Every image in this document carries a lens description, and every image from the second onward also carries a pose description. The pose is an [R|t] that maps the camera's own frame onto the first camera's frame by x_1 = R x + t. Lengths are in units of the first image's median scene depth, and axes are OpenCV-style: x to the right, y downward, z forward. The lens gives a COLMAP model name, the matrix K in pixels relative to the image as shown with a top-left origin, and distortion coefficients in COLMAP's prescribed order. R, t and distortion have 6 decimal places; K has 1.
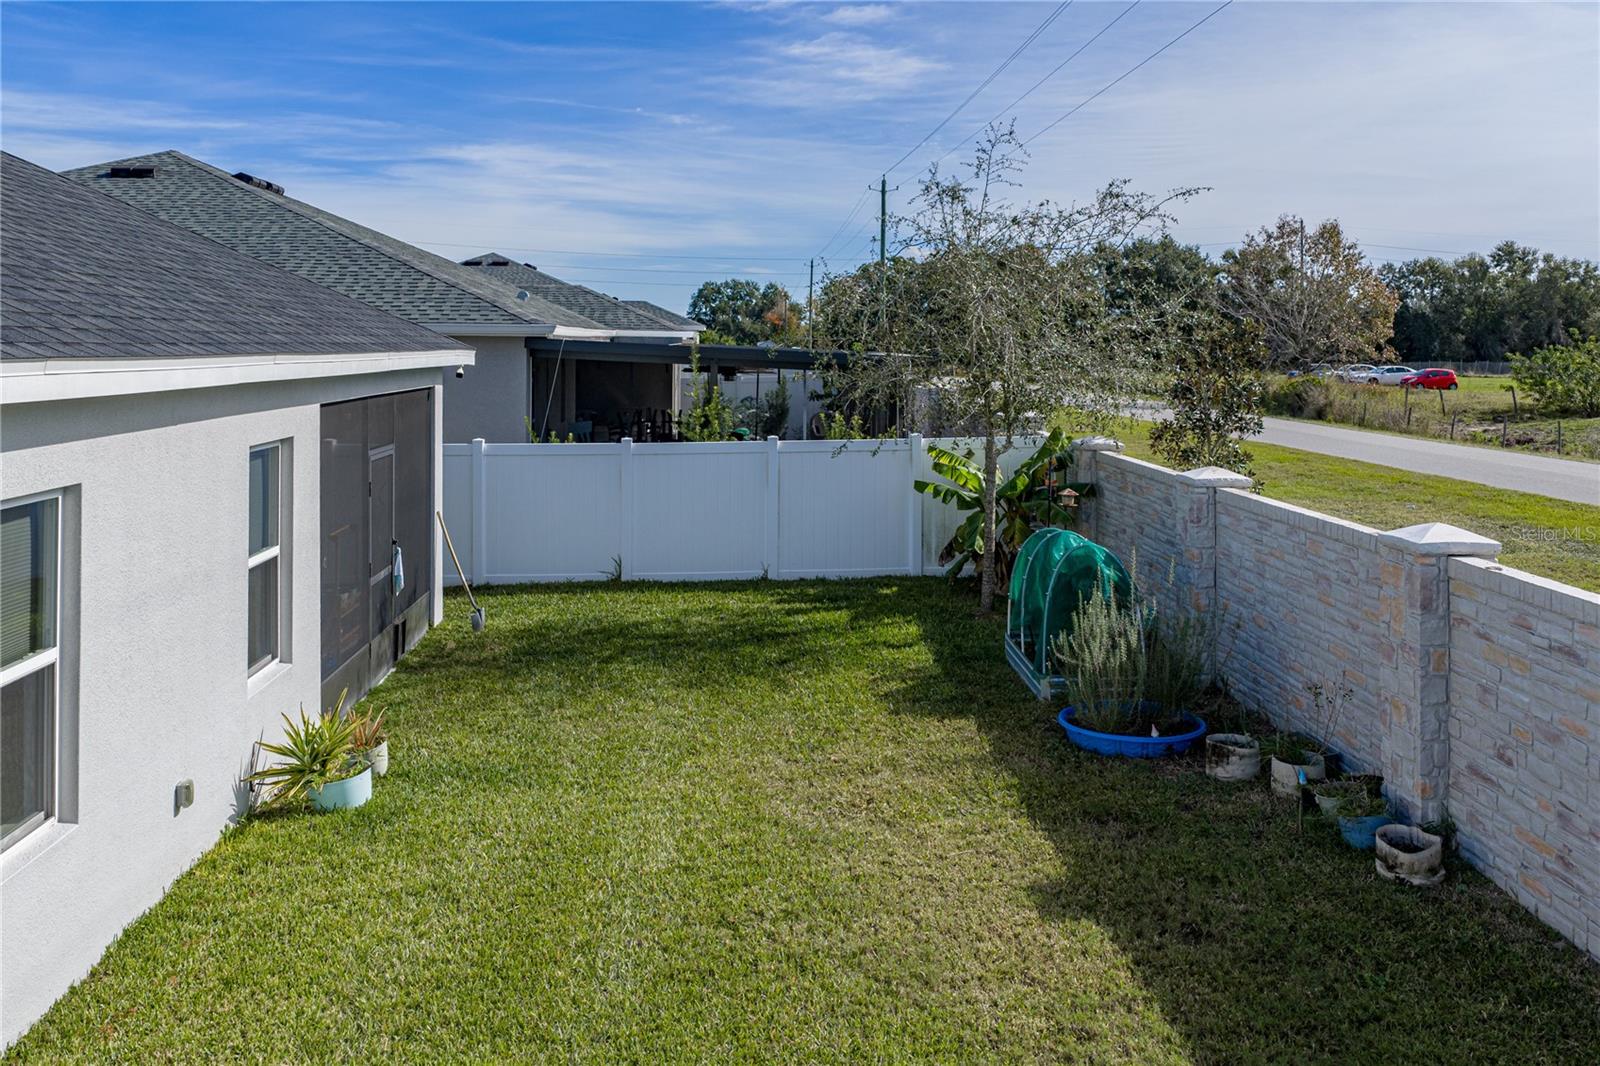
lens RADIAL K [[1368.5, 0, 797.8], [0, 1368.5, 492.5], [0, 0, 1]] dist [0.026073, -0.056535]
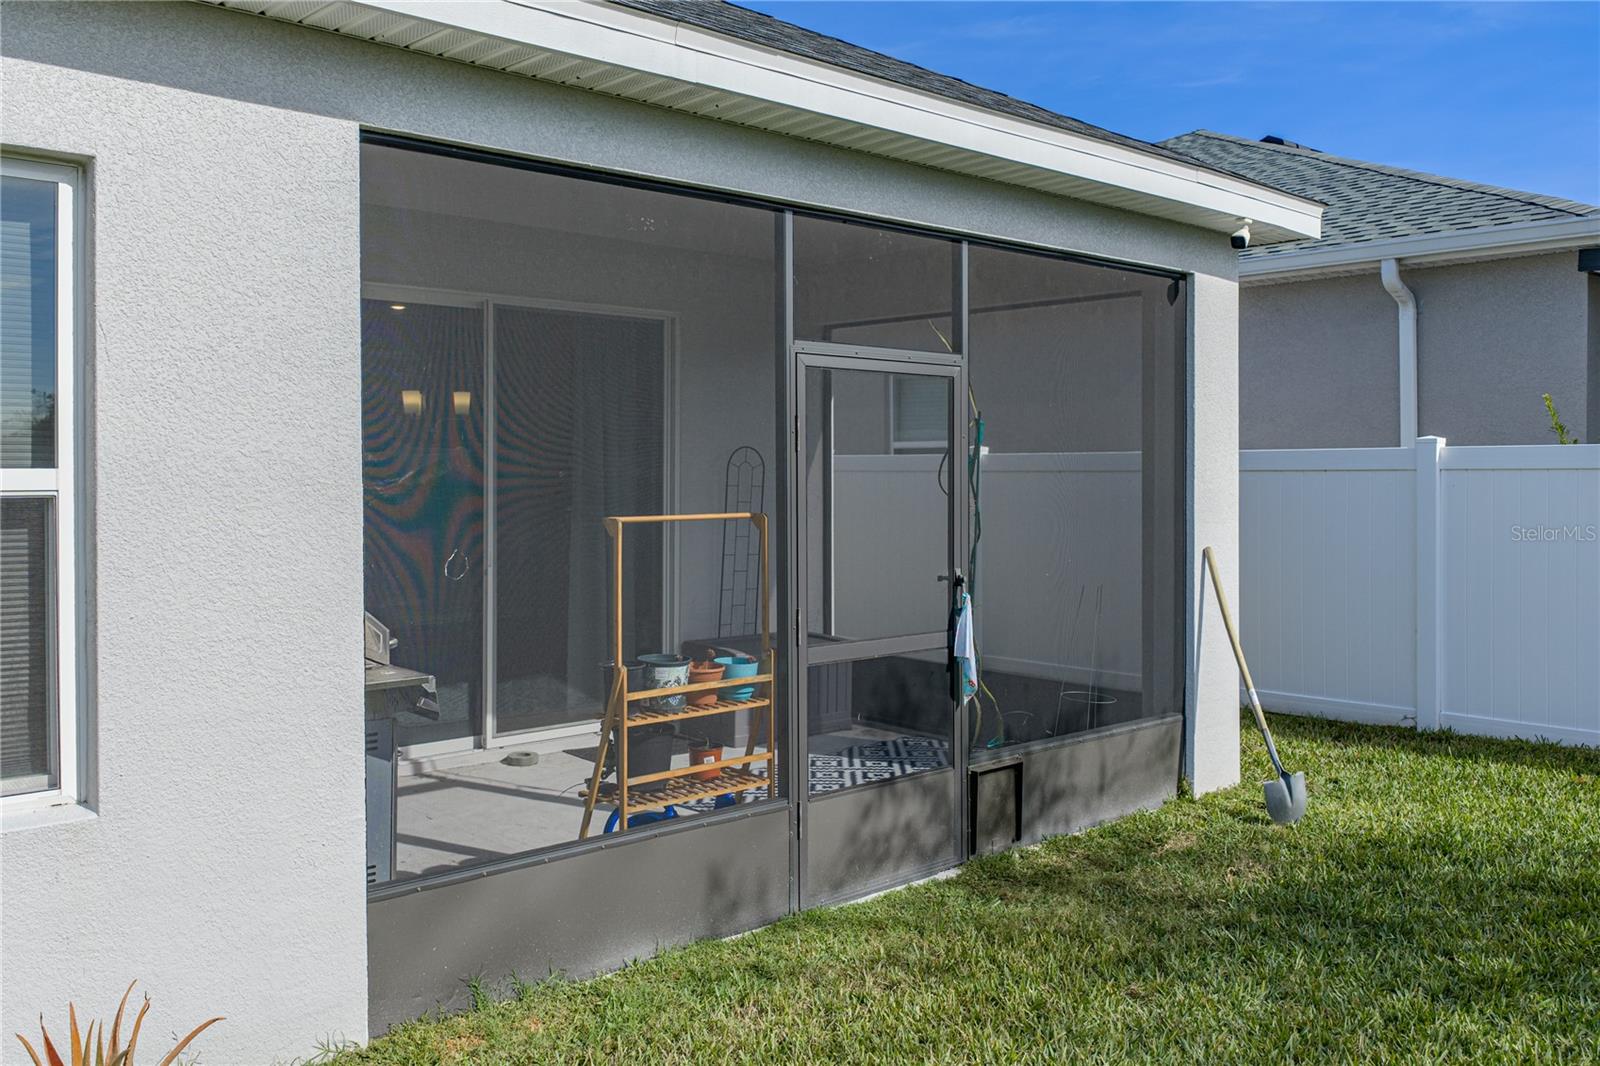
lens RADIAL K [[1368.5, 0, 797.8], [0, 1368.5, 492.5], [0, 0, 1]] dist [0.026073, -0.056535]
pose [[0.631068, 0.003165, -0.775721, 0.002436], [-0.075056, 0.995549, -0.056998, 0.006974], [0.772088, 0.094192, 0.628497, 0.129070]]
